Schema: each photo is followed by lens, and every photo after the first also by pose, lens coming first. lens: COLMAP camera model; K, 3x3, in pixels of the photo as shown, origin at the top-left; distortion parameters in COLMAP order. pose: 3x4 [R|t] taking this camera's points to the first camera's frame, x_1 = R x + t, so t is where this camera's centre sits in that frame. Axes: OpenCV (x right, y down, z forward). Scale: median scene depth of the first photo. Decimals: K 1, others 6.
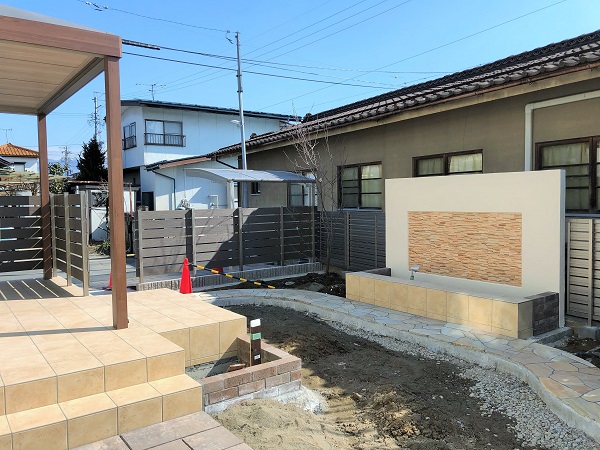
lens RADIAL K [[486.1, 0, 299.5], [0, 486.1, 219.7], [0, 0, 1]] dist [0.055986, -0.059272]
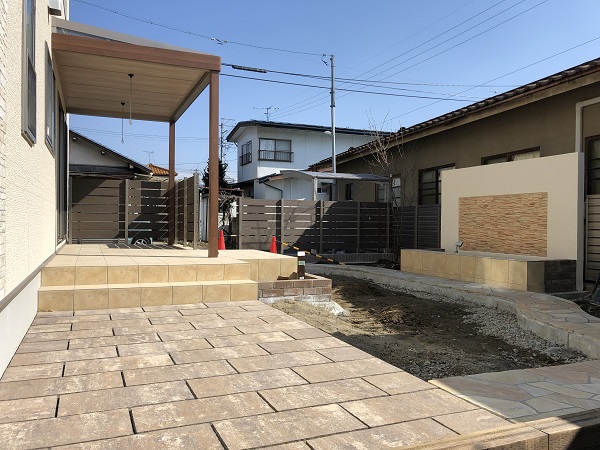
lens RADIAL K [[486.1, 0, 299.5], [0, 486.1, 222.1], [0, 0, 1]] dist [0.055986, -0.059272]
pose [[0.972660, 0.025527, -0.230828, 0.124288], [-0.035843, 0.998532, -0.040610, 0.099151], [0.229452, 0.047773, 0.972147, -0.198464]]
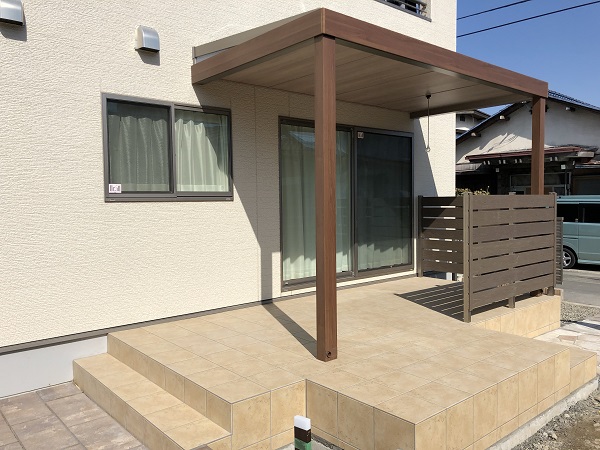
lens RADIAL K [[486.1, 0, 300.9], [0, 486.1, 228.8], [0, 0, 1]] dist [0.055986, -0.059272]
pose [[0.079326, 0.075847, -0.993959, 0.268005], [-0.038508, 0.996590, 0.072975, -0.037758], [0.996105, 0.032487, 0.081976, 0.523914]]
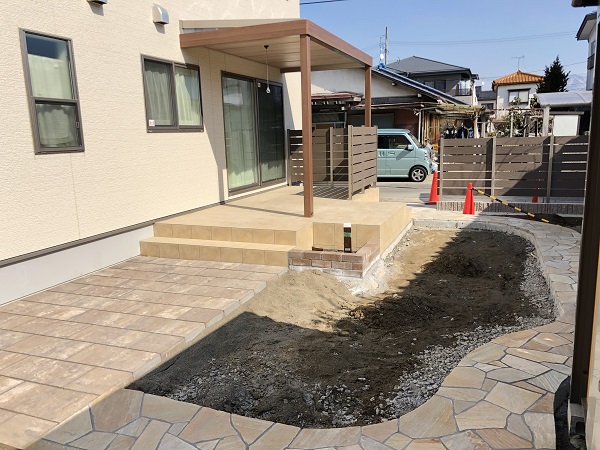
lens RADIAL K [[486.1, 0, 302.2], [0, 486.1, 227.2], [0, 0, 1]] dist [0.055986, -0.059272]
pose [[0.539665, 0.158243, -0.826874, 0.537228], [-0.018315, 0.984150, 0.176388, -0.010737], [0.841680, -0.080047, 0.534010, 0.092864]]
